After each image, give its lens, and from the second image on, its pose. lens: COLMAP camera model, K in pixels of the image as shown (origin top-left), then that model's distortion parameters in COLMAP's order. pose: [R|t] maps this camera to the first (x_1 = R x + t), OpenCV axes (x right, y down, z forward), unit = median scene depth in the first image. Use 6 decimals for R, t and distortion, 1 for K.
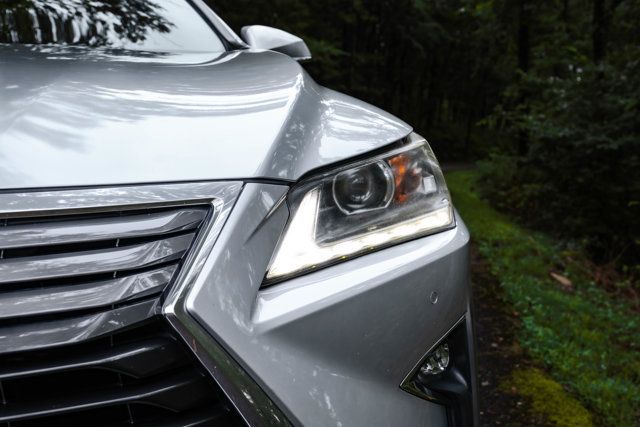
lens RADIAL K [[943.8, 0, 323.9], [0, 943.8, 218.0], [0, 0, 1]] dist [-0.051346, 0.000000]
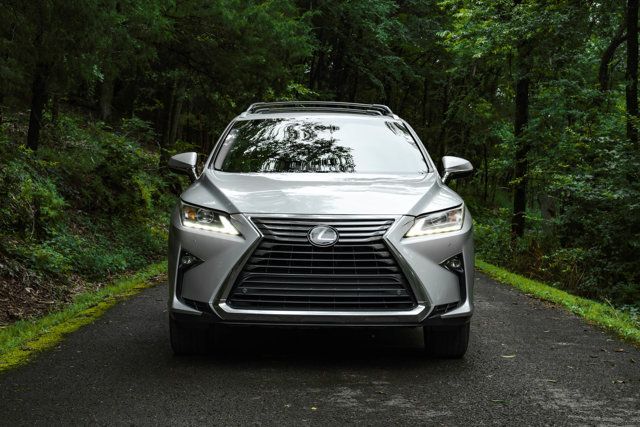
lens RADIAL K [[1224.4, 0, 319.2], [0, 1224.4, 213.7], [0, 0, 1]] dist [0.184756, 0.000000]
pose [[0.950080, 0.039330, -0.309517, 1.138638], [-0.057121, 0.997183, -0.048623, 0.222866], [0.306733, 0.063875, 0.949650, -3.989267]]
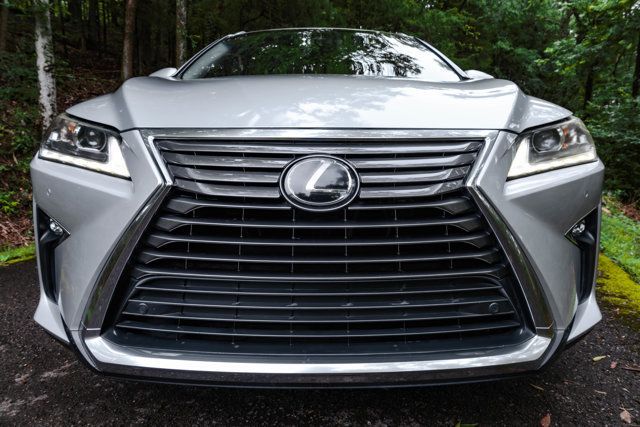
lens RADIAL K [[430.1, 0, 332.9], [0, 430.1, 215.1], [0, 0, 1]] dist [-0.026146, 0.000601]
pose [[0.951520, 0.078200, -0.297480, -0.112581], [-0.048079, 0.993067, 0.107267, 0.052575], [0.303806, -0.087764, 0.948683, -0.033536]]
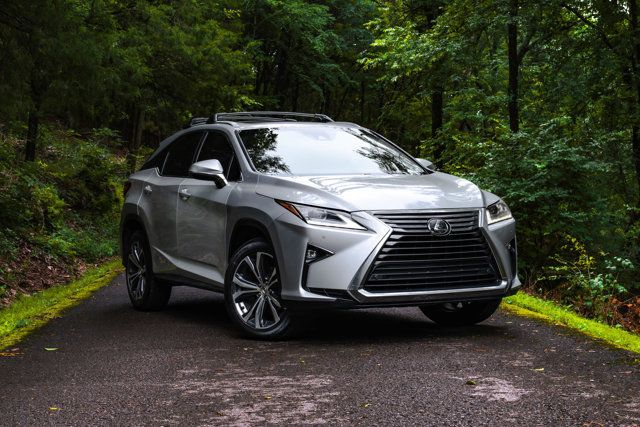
lens RADIAL K [[1175.1, 0, 319.9], [0, 1175.1, 213.7], [0, 0, 1]] dist [0.110102, 0.000000]
pose [[0.991497, 0.003407, 0.130085, -1.592935], [0.004446, 0.998186, -0.060034, 0.339361], [-0.130054, 0.060102, 0.989684, -4.759263]]
